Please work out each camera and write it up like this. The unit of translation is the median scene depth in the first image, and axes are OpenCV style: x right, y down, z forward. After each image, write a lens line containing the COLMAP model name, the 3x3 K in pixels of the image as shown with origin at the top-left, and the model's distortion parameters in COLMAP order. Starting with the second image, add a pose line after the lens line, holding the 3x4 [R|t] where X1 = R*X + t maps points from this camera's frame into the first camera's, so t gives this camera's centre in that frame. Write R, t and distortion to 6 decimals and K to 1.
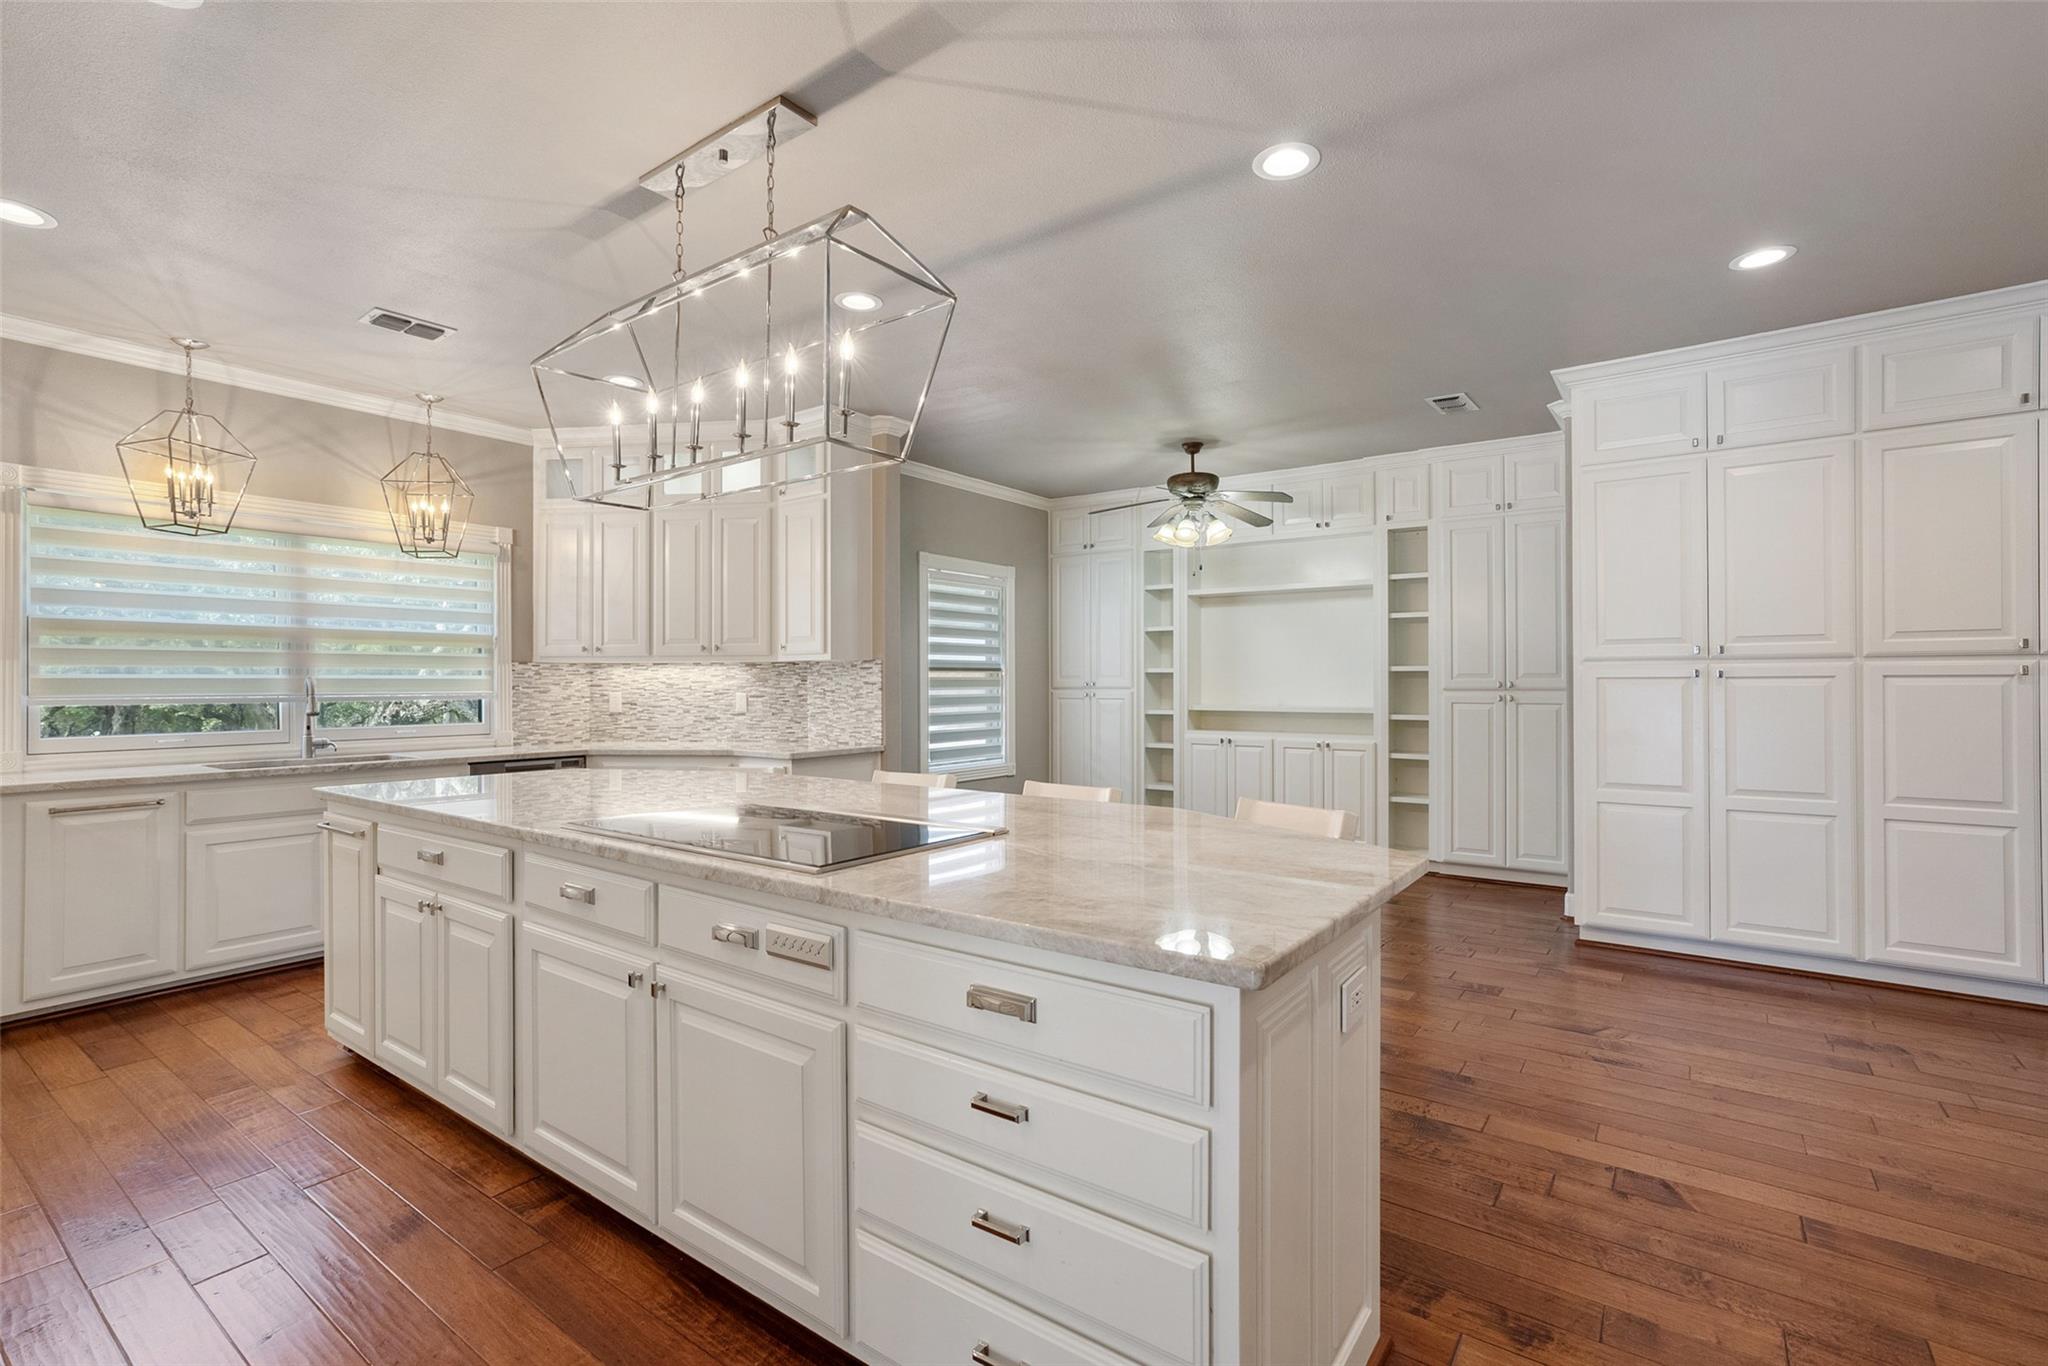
lens RADIAL K [[925.2, 0, 1025.4], [0, 925.2, 678.9], [0, 0, 1]] dist [0.003804, 0.000554]
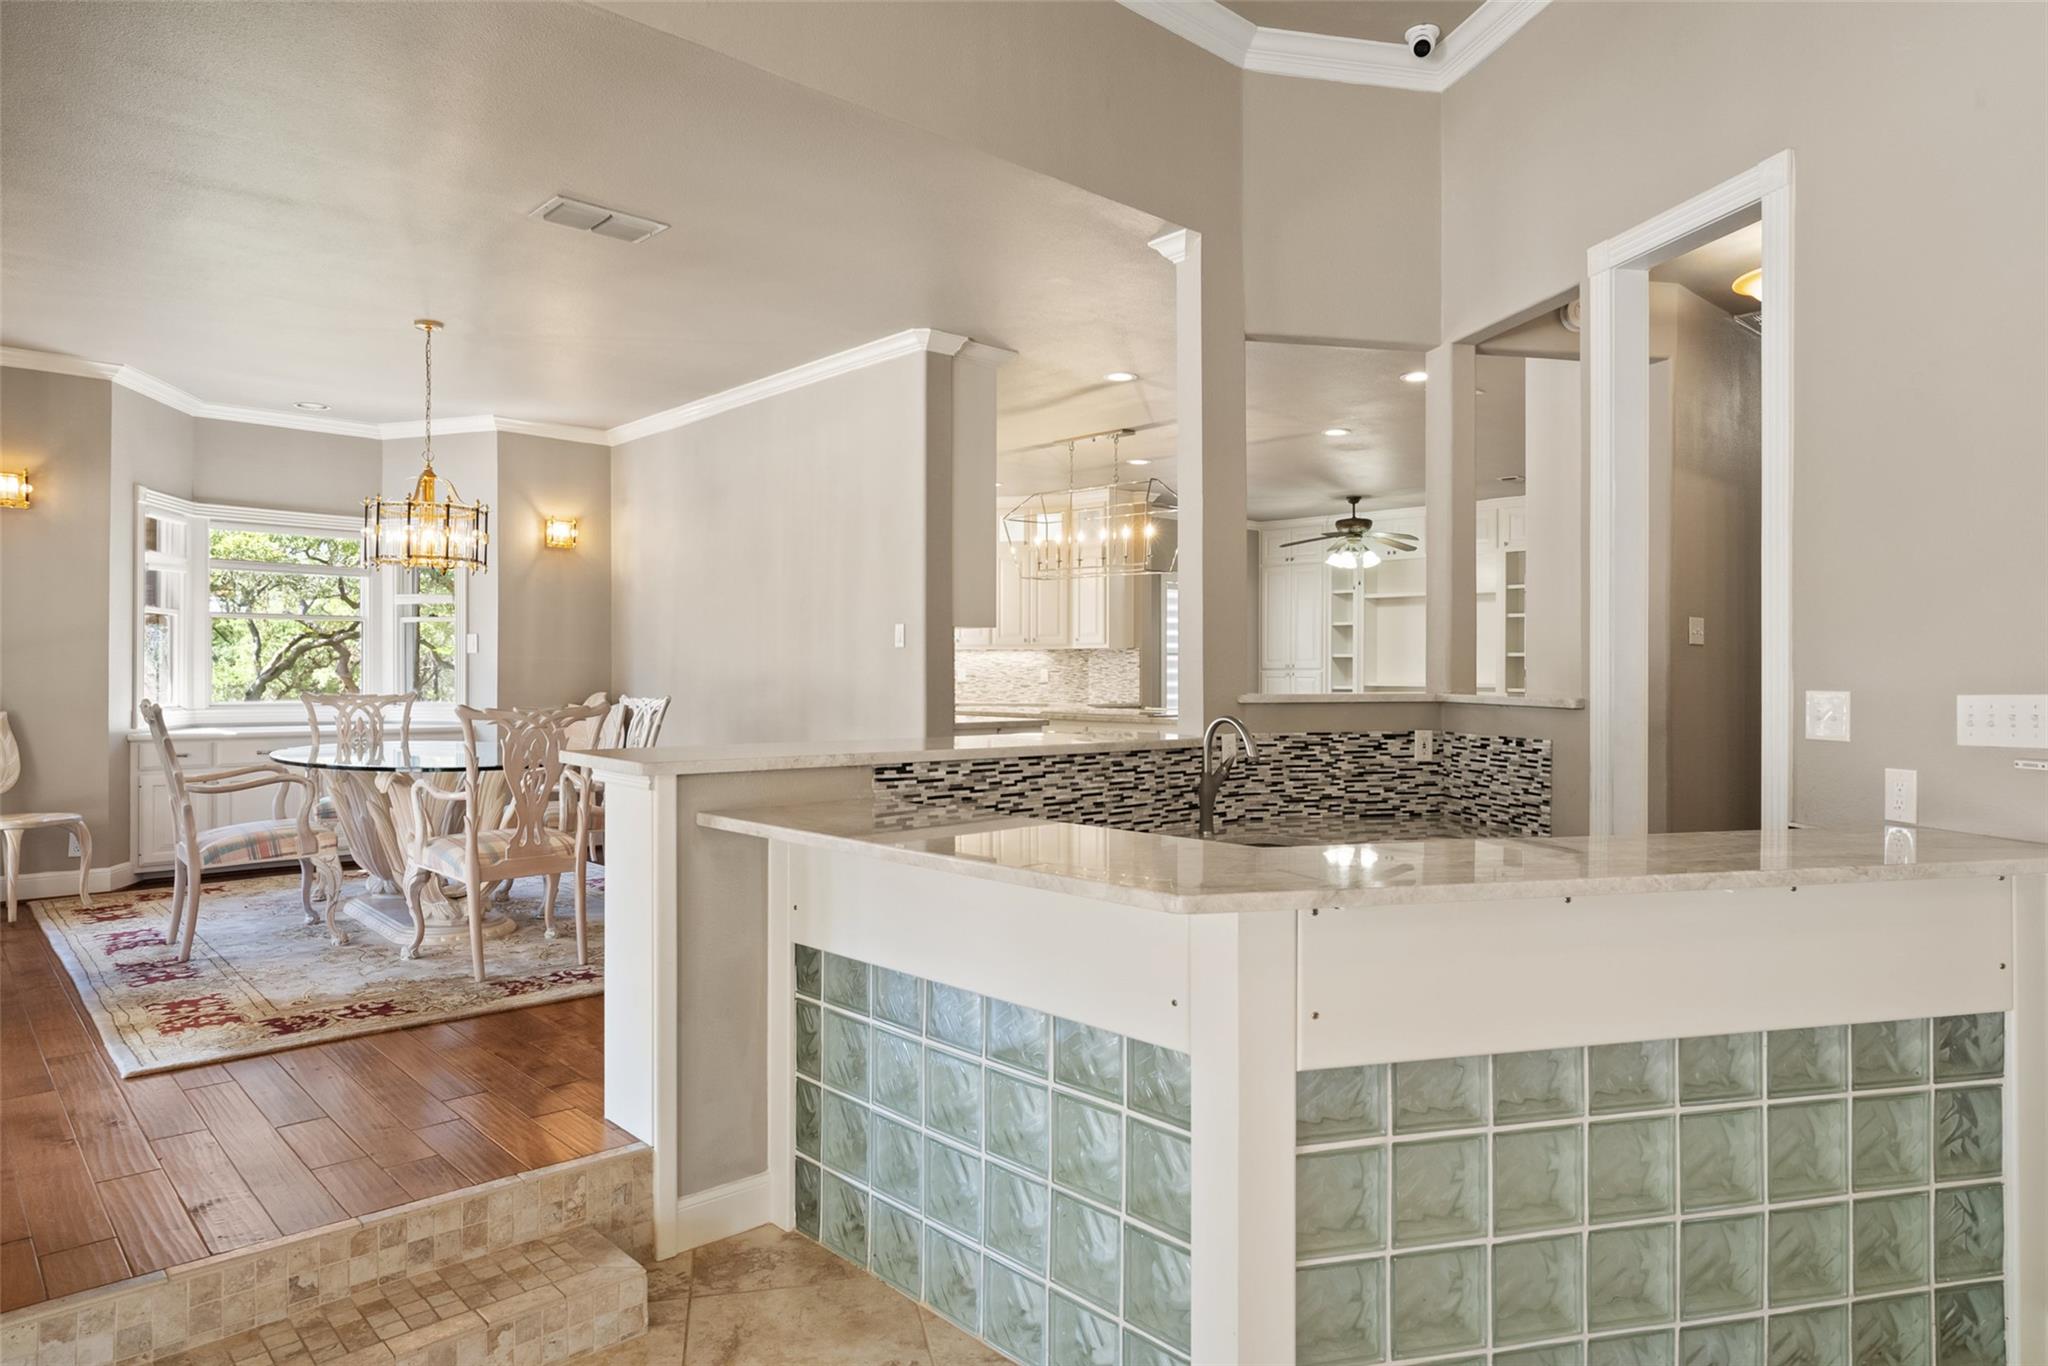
lens RADIAL K [[1242.5, 0, 1022.6], [0, 1242.5, 670.5], [0, 0, 1]] dist [0.006301, 0.001511]
pose [[0.980419, 0.004582, -0.196870, 0.058303], [-0.004283, 0.999989, 0.001945, 0.013211], [0.196877, -0.001064, 0.980428, -1.001458]]
